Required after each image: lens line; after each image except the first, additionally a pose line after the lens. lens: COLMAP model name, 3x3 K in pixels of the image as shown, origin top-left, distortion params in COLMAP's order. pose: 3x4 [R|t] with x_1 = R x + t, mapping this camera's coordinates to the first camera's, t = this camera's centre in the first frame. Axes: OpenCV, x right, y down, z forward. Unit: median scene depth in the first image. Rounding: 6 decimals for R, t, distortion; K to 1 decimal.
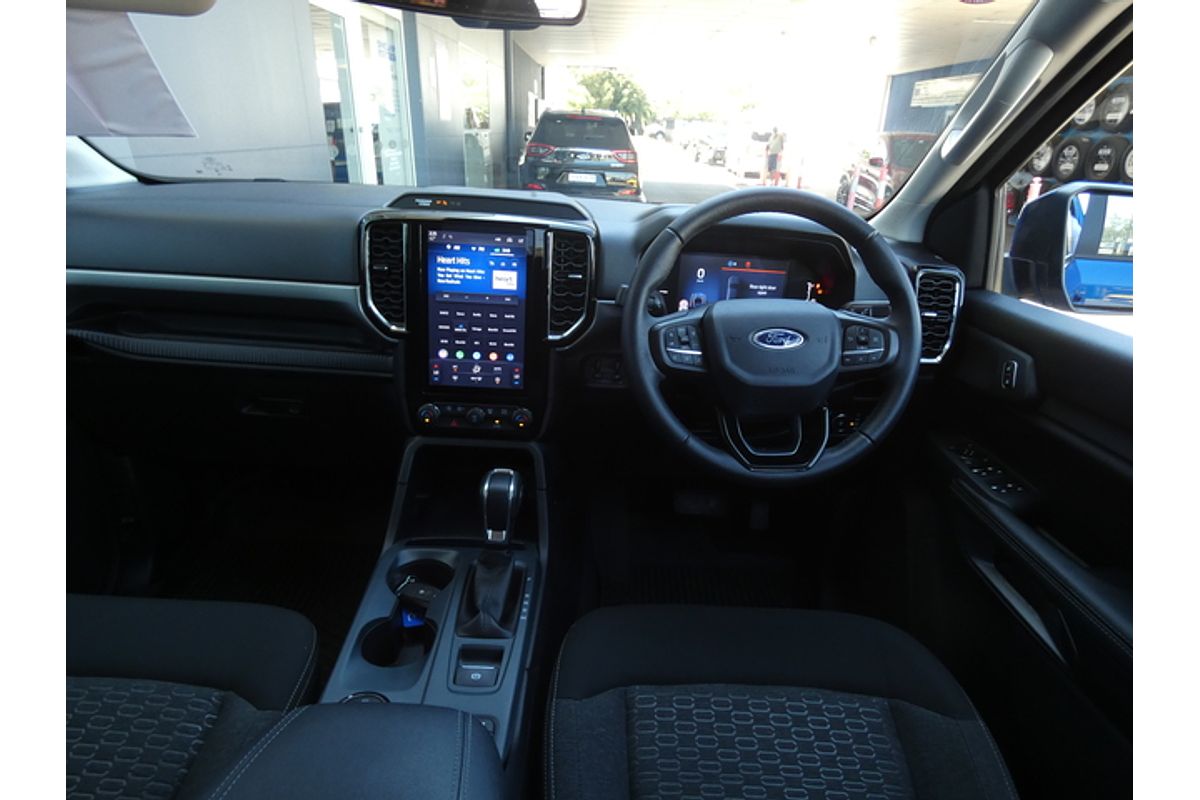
lens RADIAL K [[644.0, 0, 599.4], [0, 644.0, 396.2], [0, 0, 1]] dist [-0.001109, -0.004506]
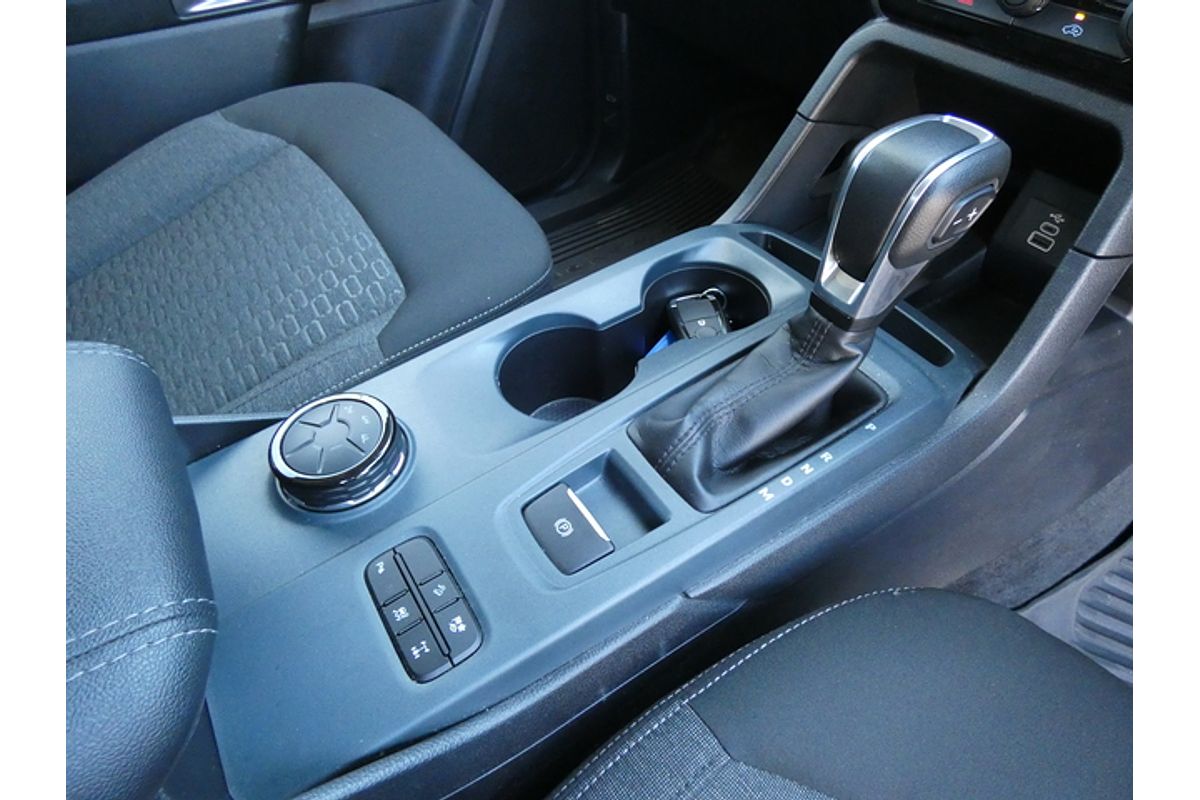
lens RADIAL K [[644.0, 0, 600.7], [0, 644.0, 396.4], [0, 0, 1]] dist [-0.001109, -0.004506]
pose [[0.543300, 0.566979, -0.619160, 0.032225], [-0.253975, 0.813943, 0.522488, 0.093870], [0.800201, -0.126617, 0.586214, 0.578947]]
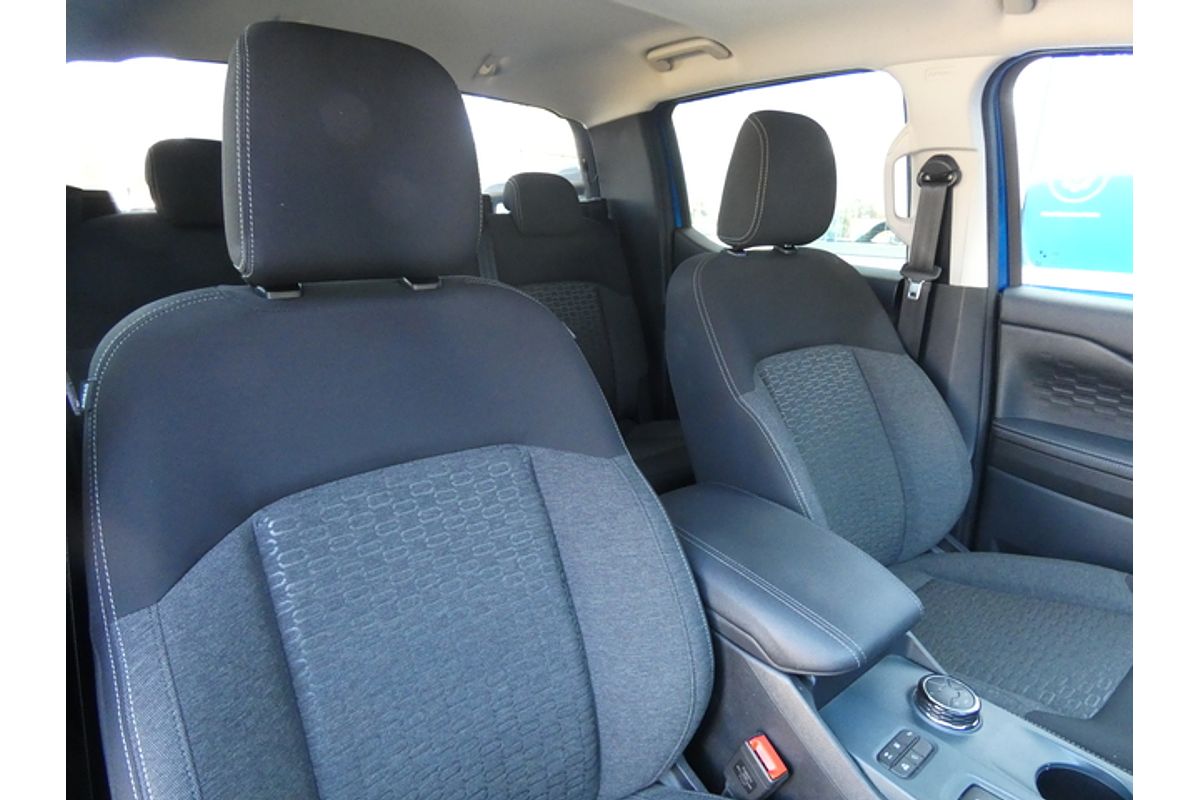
lens RADIAL K [[644.0, 0, 599.7], [0, 644.0, 397.2], [0, 0, 1]] dist [-0.001109, -0.004506]
pose [[-0.785238, 0.110406, -0.609271, 0.511658], [-0.285816, 0.808247, 0.514827, -0.236048], [0.549281, 0.578401, -0.603111, 0.692637]]
